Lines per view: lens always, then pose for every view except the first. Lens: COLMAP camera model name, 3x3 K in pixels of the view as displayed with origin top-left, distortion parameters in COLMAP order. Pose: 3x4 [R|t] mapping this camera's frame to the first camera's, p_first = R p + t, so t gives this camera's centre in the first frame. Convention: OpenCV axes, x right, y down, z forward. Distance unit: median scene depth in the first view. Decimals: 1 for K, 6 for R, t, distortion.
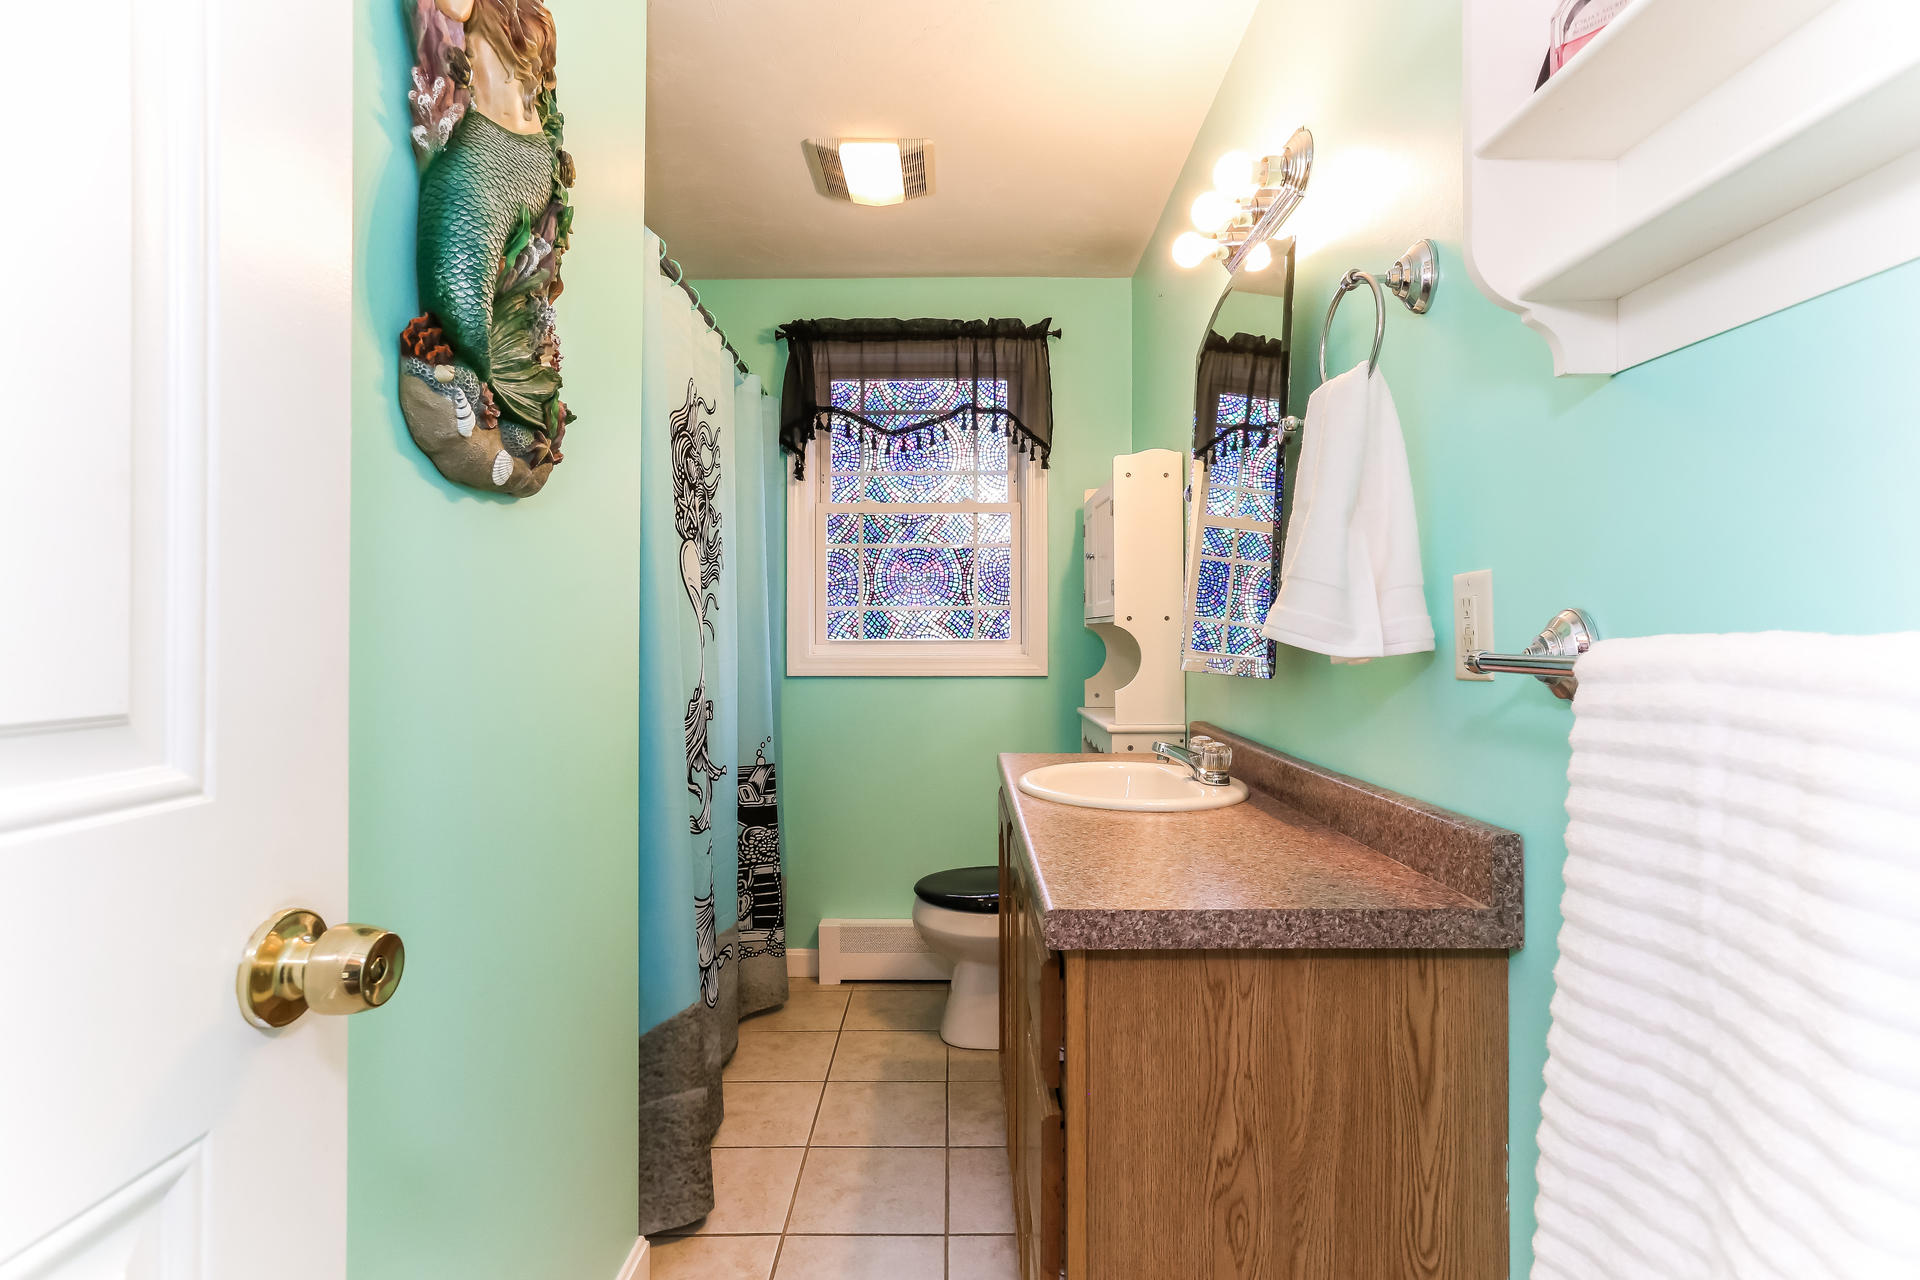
lens RADIAL K [[1039.2, 0, 960.0], [0, 1039.2, 640.0], [0, 0, 1]] dist [-0.000122, 0.000956]
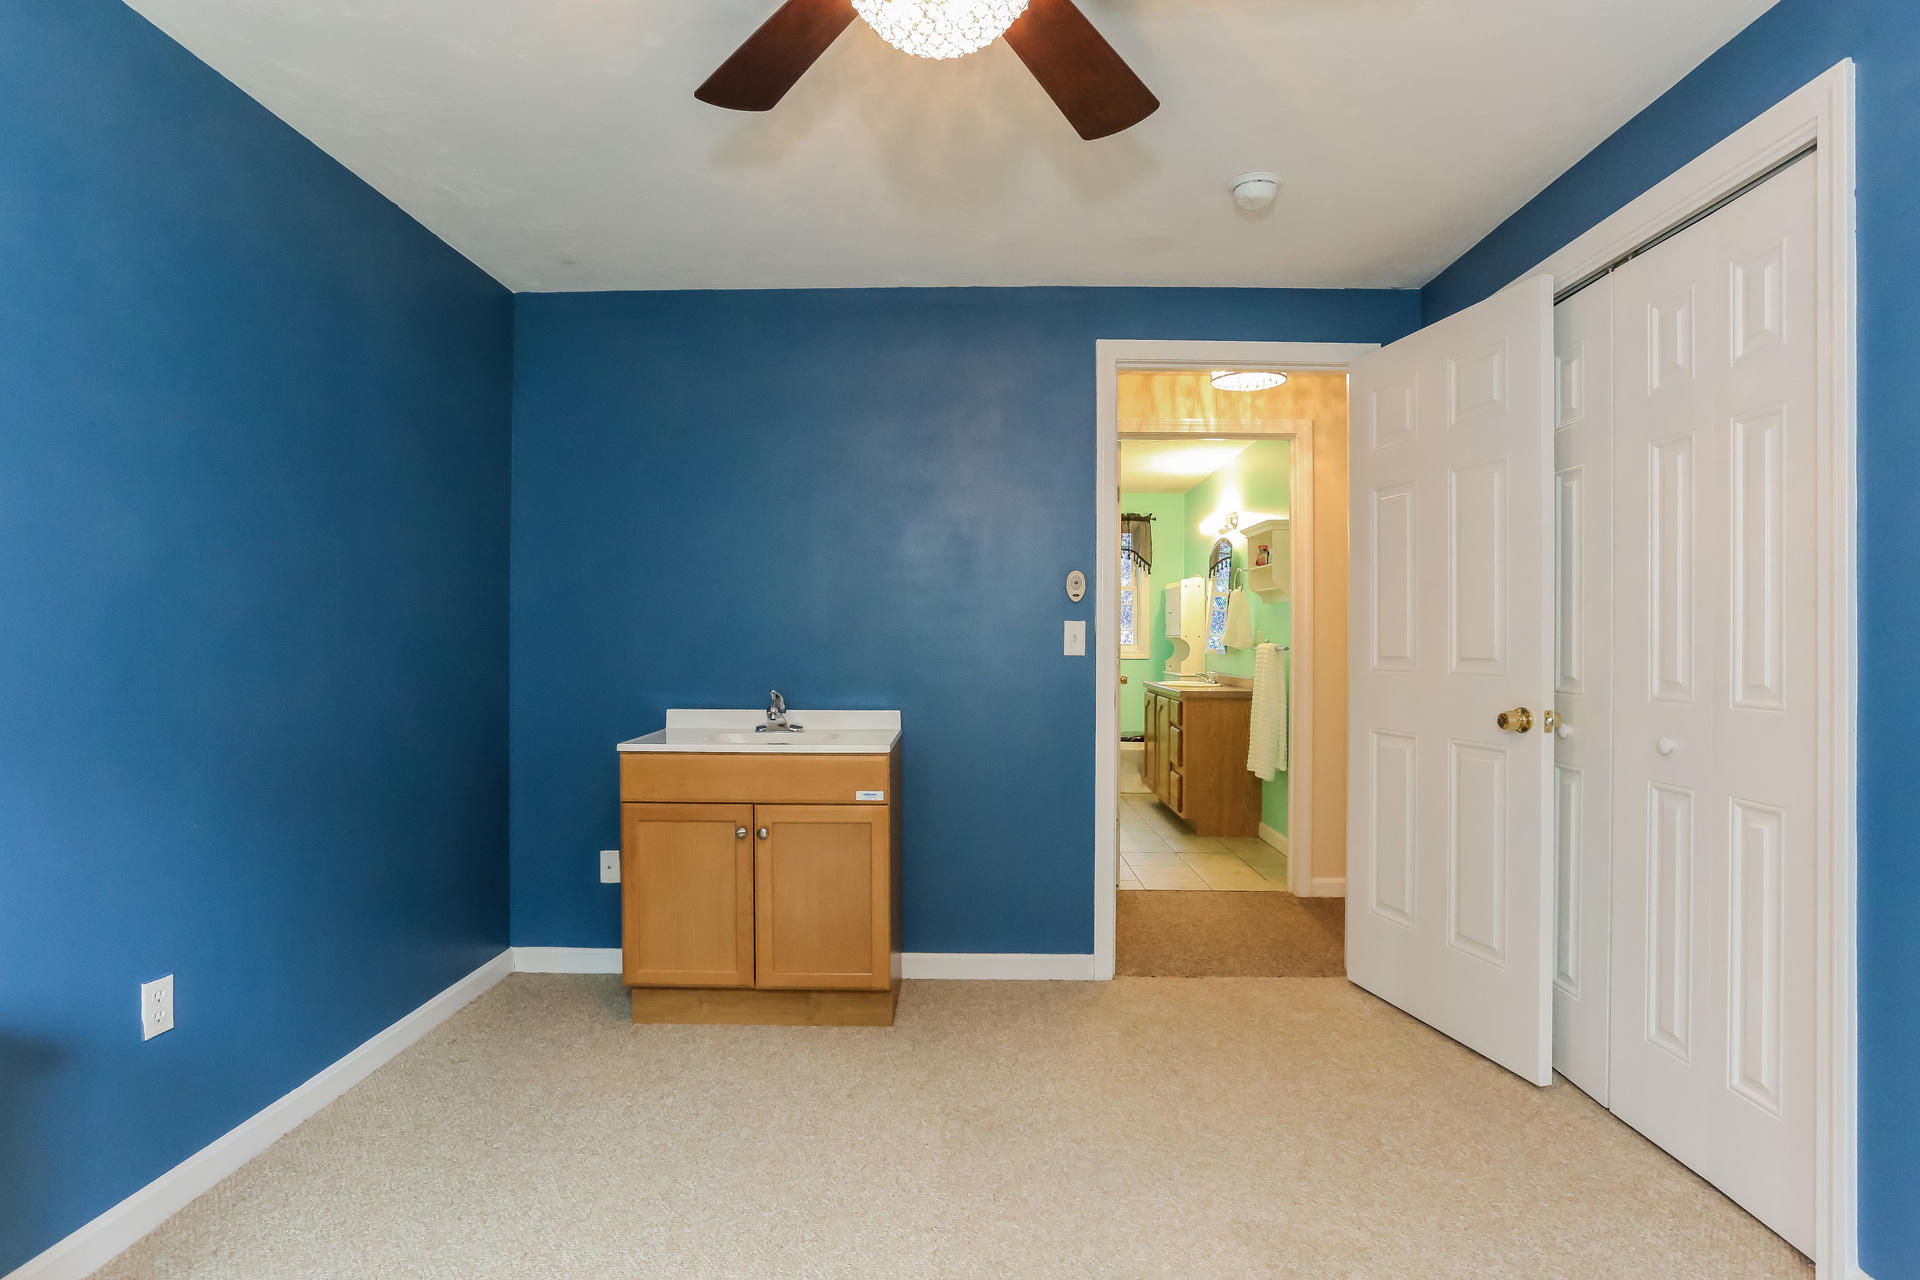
lens RADIAL K [[1039.2, 0, 960.0], [0, 1039.2, 640.0], [0, 0, 1]] dist [-0.000122, 0.000956]
pose [[0.999834, 0.008028, -0.016341, -0.327656], [-0.007873, 0.999923, 0.009555, -0.029153], [0.016417, -0.009425, 0.999821, -1.486946]]
